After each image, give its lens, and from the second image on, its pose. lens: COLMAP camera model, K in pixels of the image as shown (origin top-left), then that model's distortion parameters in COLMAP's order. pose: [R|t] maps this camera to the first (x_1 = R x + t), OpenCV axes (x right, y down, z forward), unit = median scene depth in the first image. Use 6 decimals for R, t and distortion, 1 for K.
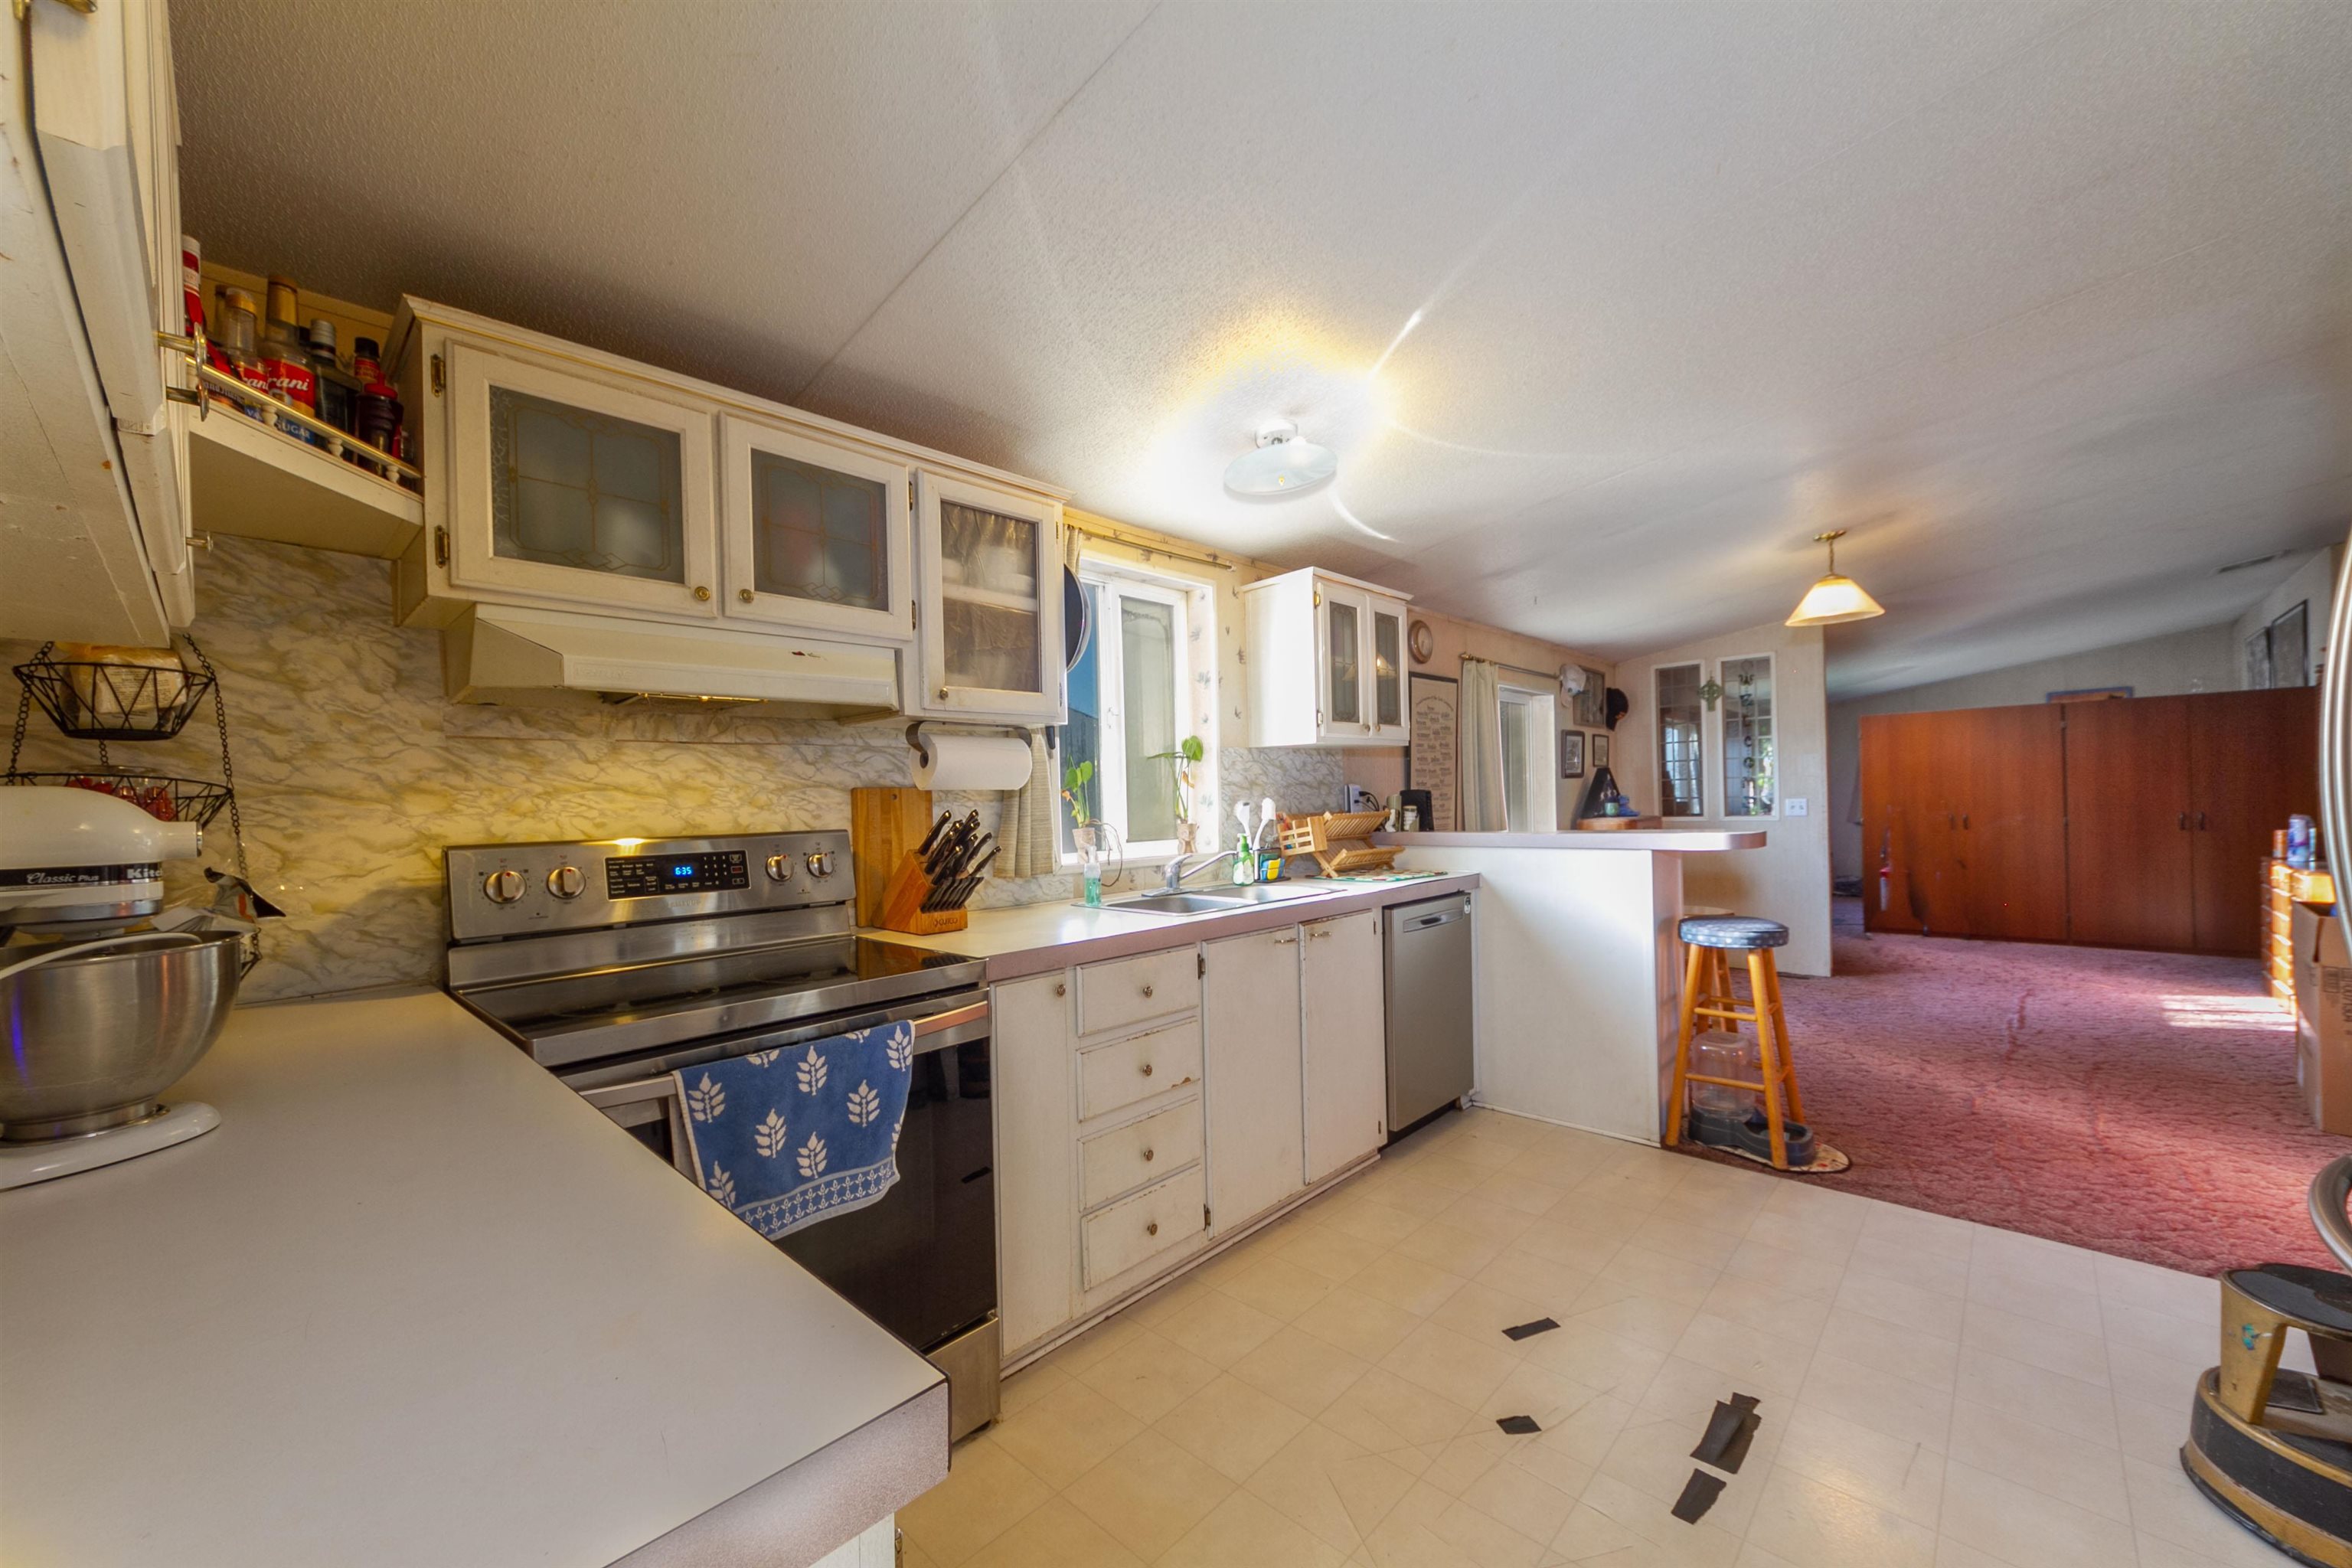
lens RADIAL K [[891.4, 0, 1105.0], [0, 891.4, 803.8], [0, 0, 1]] dist [0.000839, 0.000031]
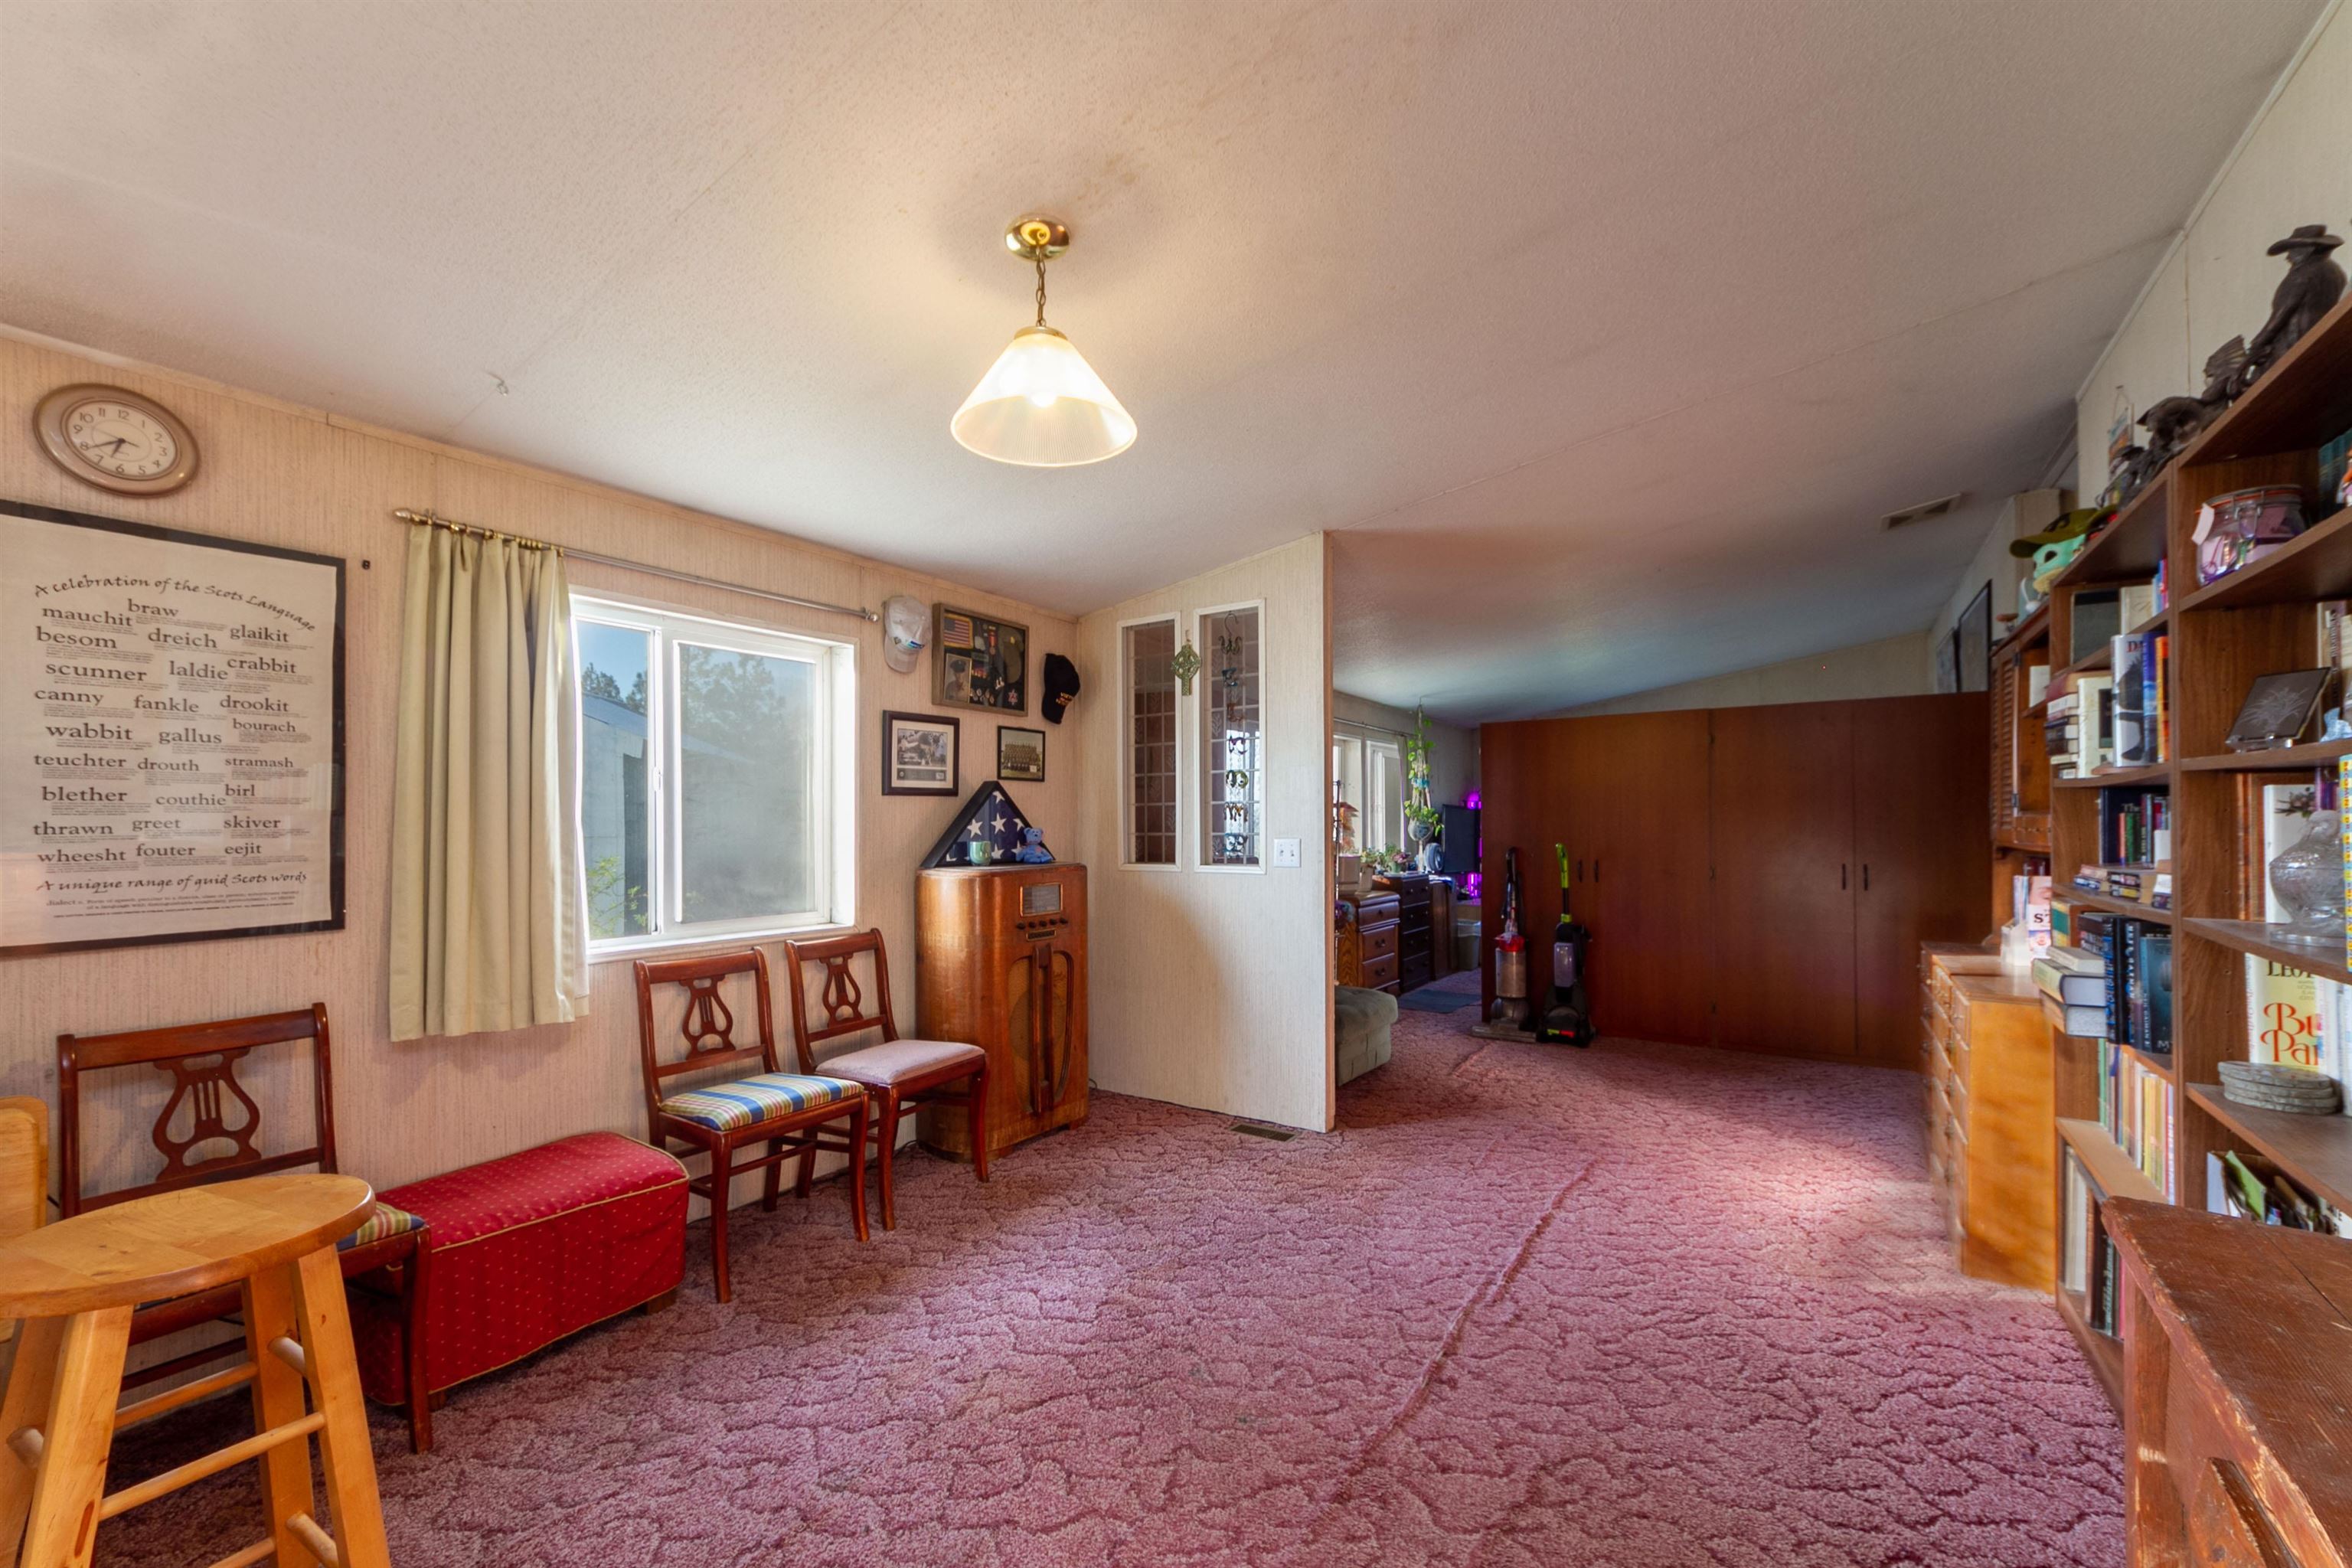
lens RADIAL K [[875.4, 0, 1109.3], [0, 875.4, 817.9], [0, 0, 1]] dist [0.000540, -0.000016]
pose [[0.990802, 0.018525, 0.134043, 0.556498], [-0.017693, 0.999816, -0.007395, -0.012713], [-0.134155, 0.004955, 0.990948, 0.408929]]
